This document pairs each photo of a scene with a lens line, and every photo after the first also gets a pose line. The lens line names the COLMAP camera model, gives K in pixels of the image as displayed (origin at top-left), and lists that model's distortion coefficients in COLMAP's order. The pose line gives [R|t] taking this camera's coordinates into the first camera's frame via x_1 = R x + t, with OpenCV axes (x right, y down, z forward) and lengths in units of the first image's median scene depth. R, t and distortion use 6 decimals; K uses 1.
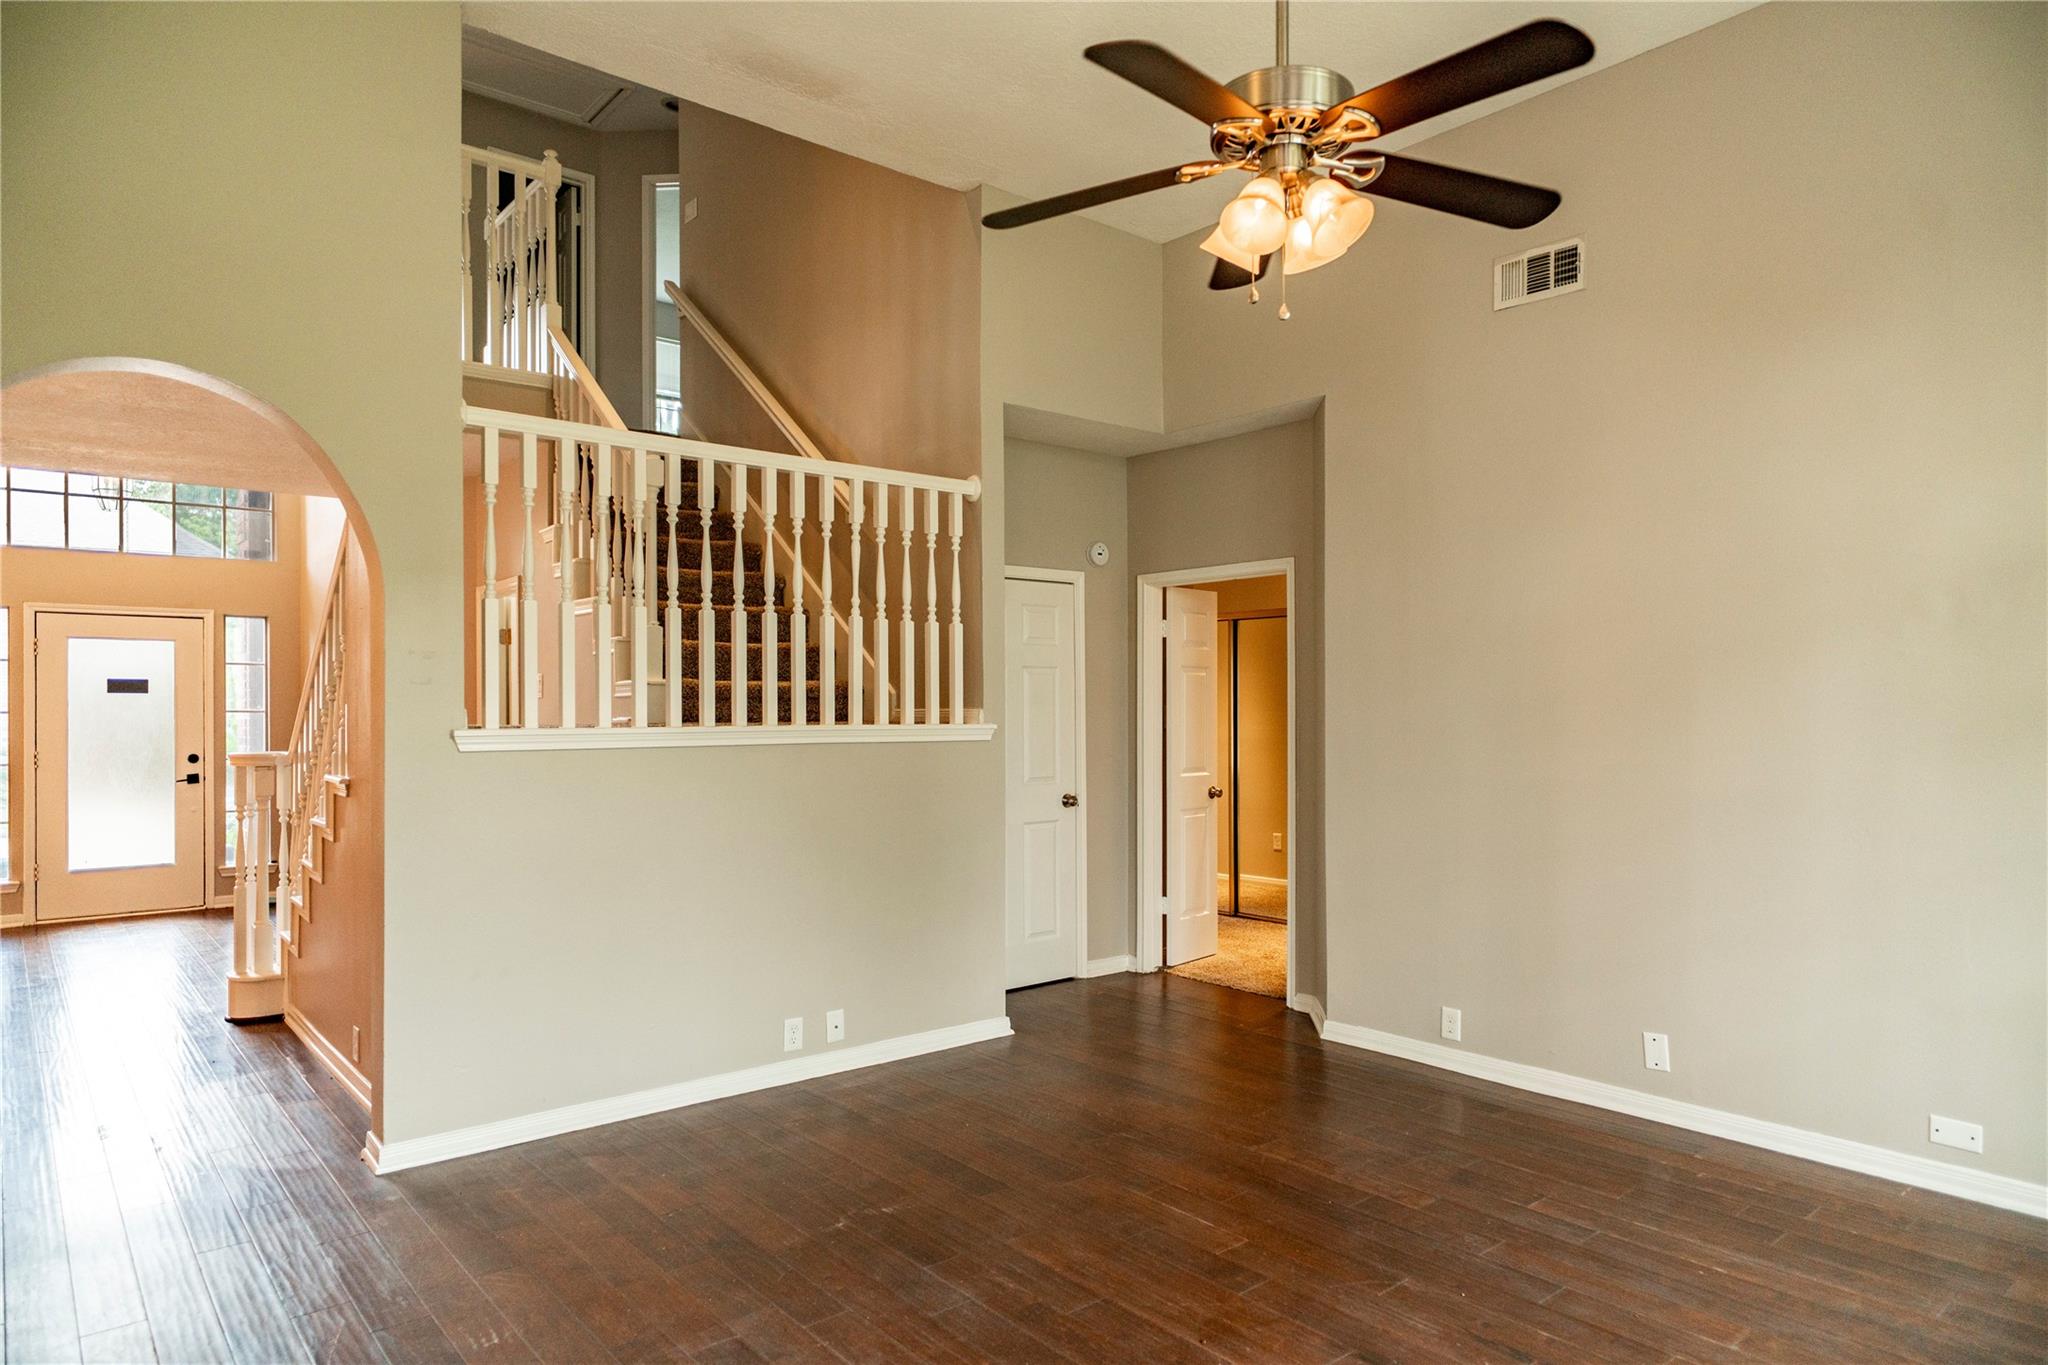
lens RADIAL K [[1228.4, 0, 1035.1], [0, 1228.4, 714.5], [0, 0, 1]] dist [-0.000611, -0.002450]
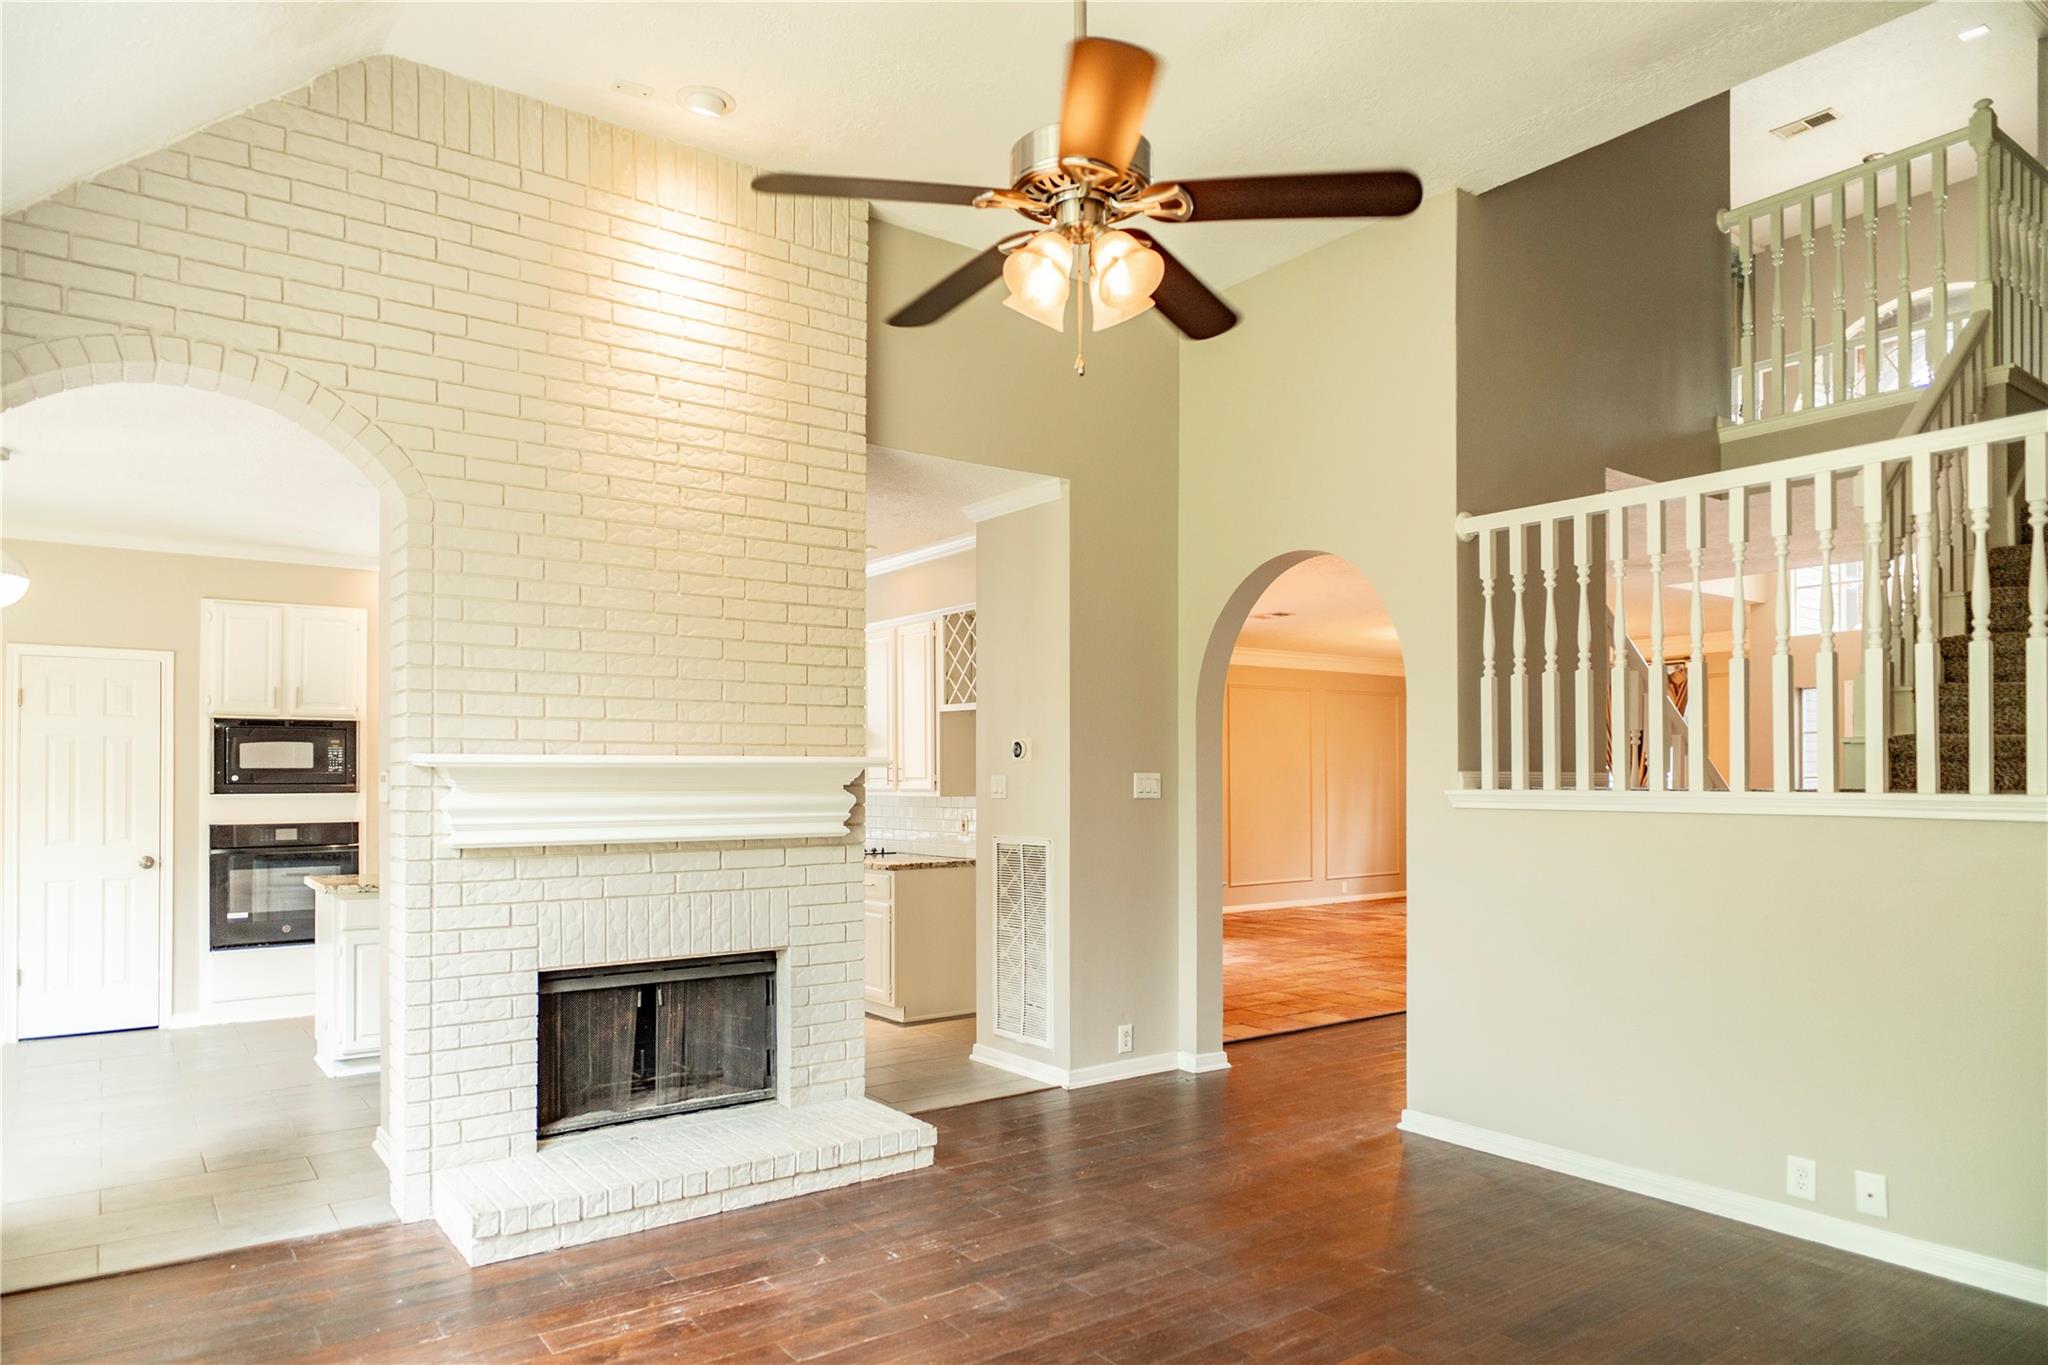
lens RADIAL K [[1228.4, 0, 998.7], [0, 1228.4, 765.9], [0, 0, 1]] dist [-0.000611, -0.002450]
pose [[-0.076547, -0.009860, -0.997017, 0.508818], [-0.001004, 0.999951, -0.009812, -0.000135], [0.997065, 0.000250, -0.076553, 0.425210]]
